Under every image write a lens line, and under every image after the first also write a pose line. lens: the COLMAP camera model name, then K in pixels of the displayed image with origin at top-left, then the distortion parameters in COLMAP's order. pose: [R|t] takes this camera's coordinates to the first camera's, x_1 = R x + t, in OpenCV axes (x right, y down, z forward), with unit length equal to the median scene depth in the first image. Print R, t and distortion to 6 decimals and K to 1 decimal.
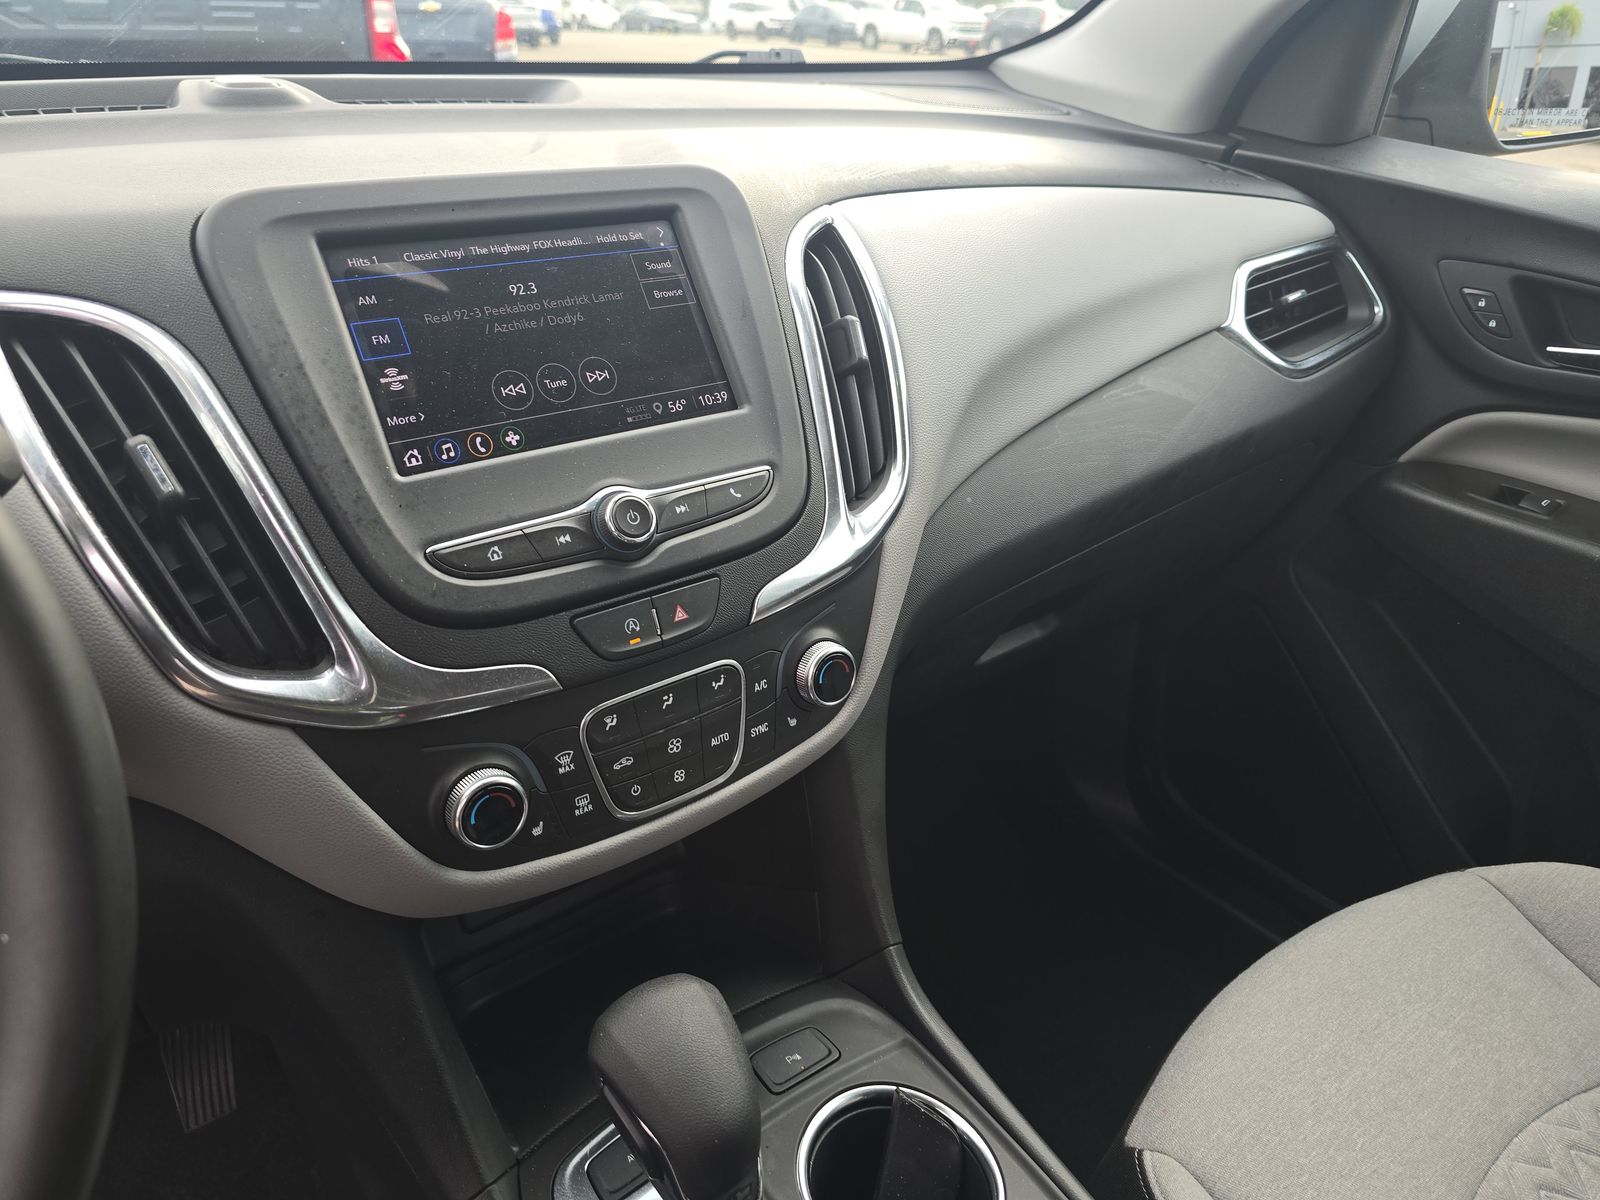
lens RADIAL K [[1045.3, 0, 800.0], [0, 1045.3, 600.0], [0, 0, 1]] dist [0.069419, -0.081262]
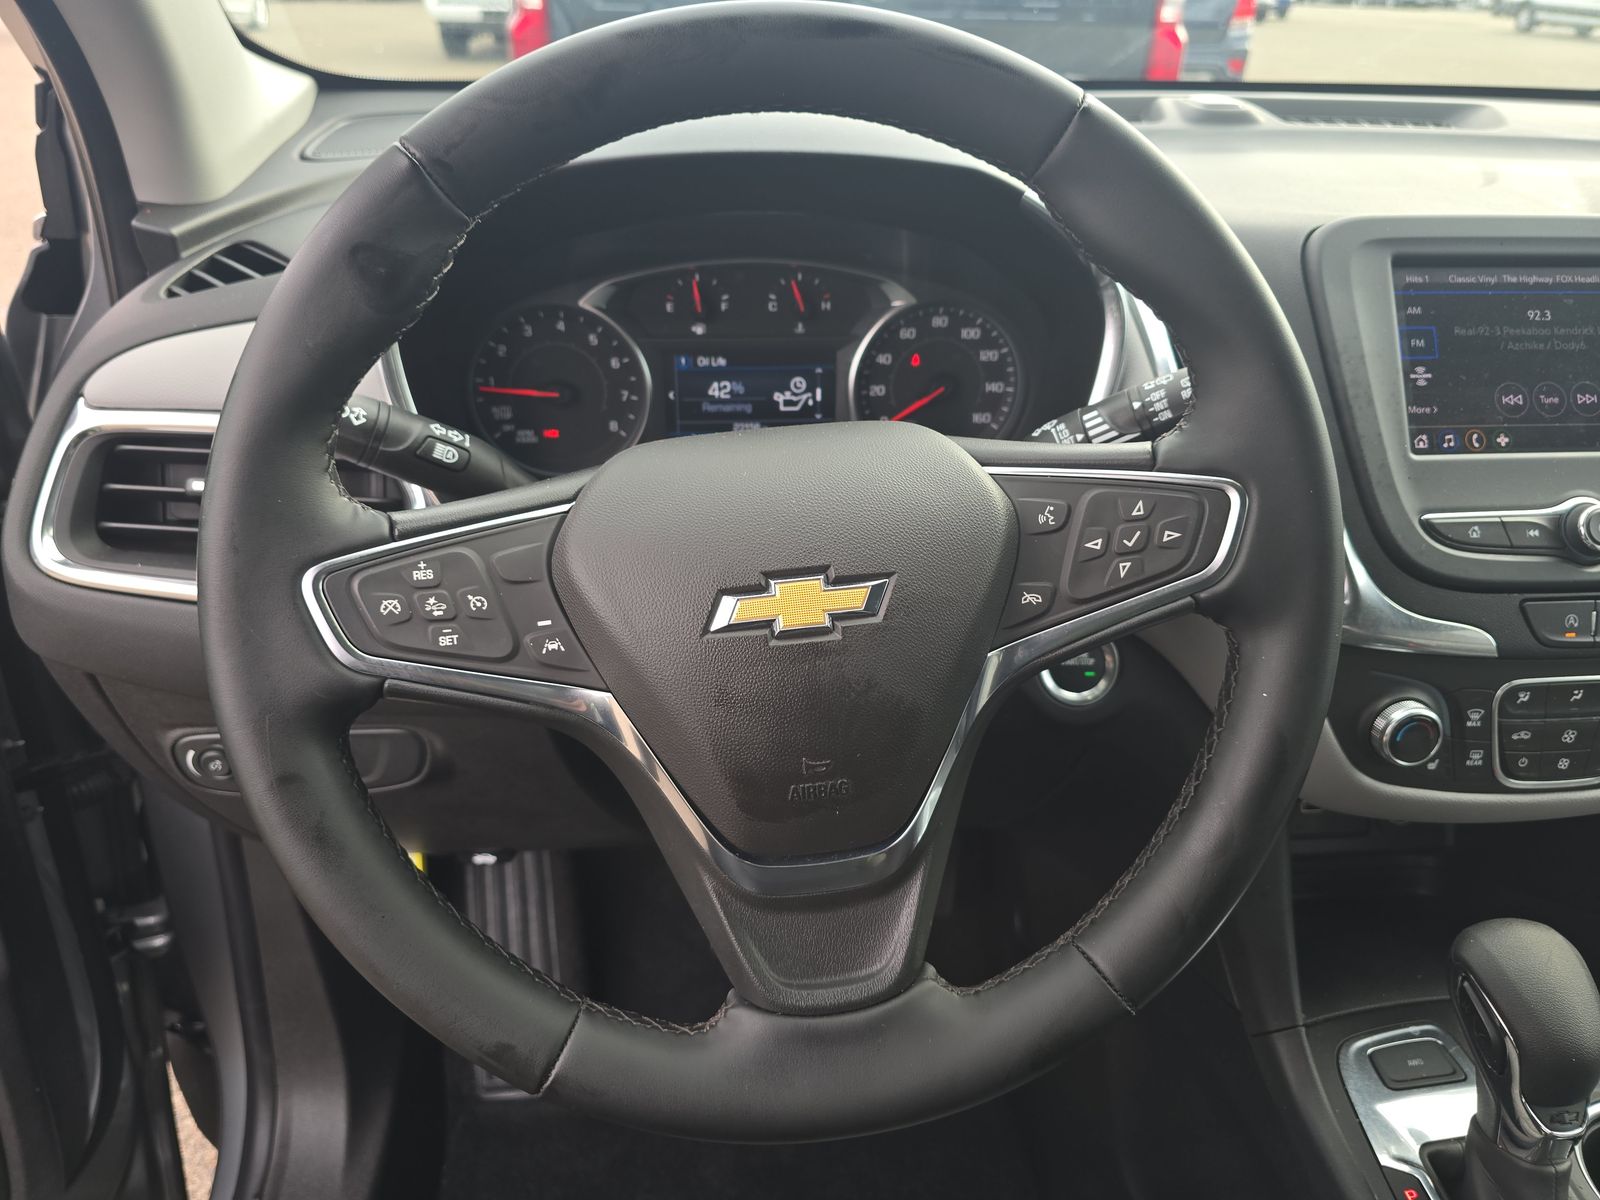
lens RADIAL K [[1083.8, 0, 800.0], [0, 1083.8, 600.0], [0, 0, 1]] dist [0.097511, -0.094113]
pose [[0.862565, 0.255486, -0.436702, -0.368588], [-0.252596, 0.965330, 0.065831, 0.136818], [0.438380, 0.053525, 0.897194, -0.450431]]
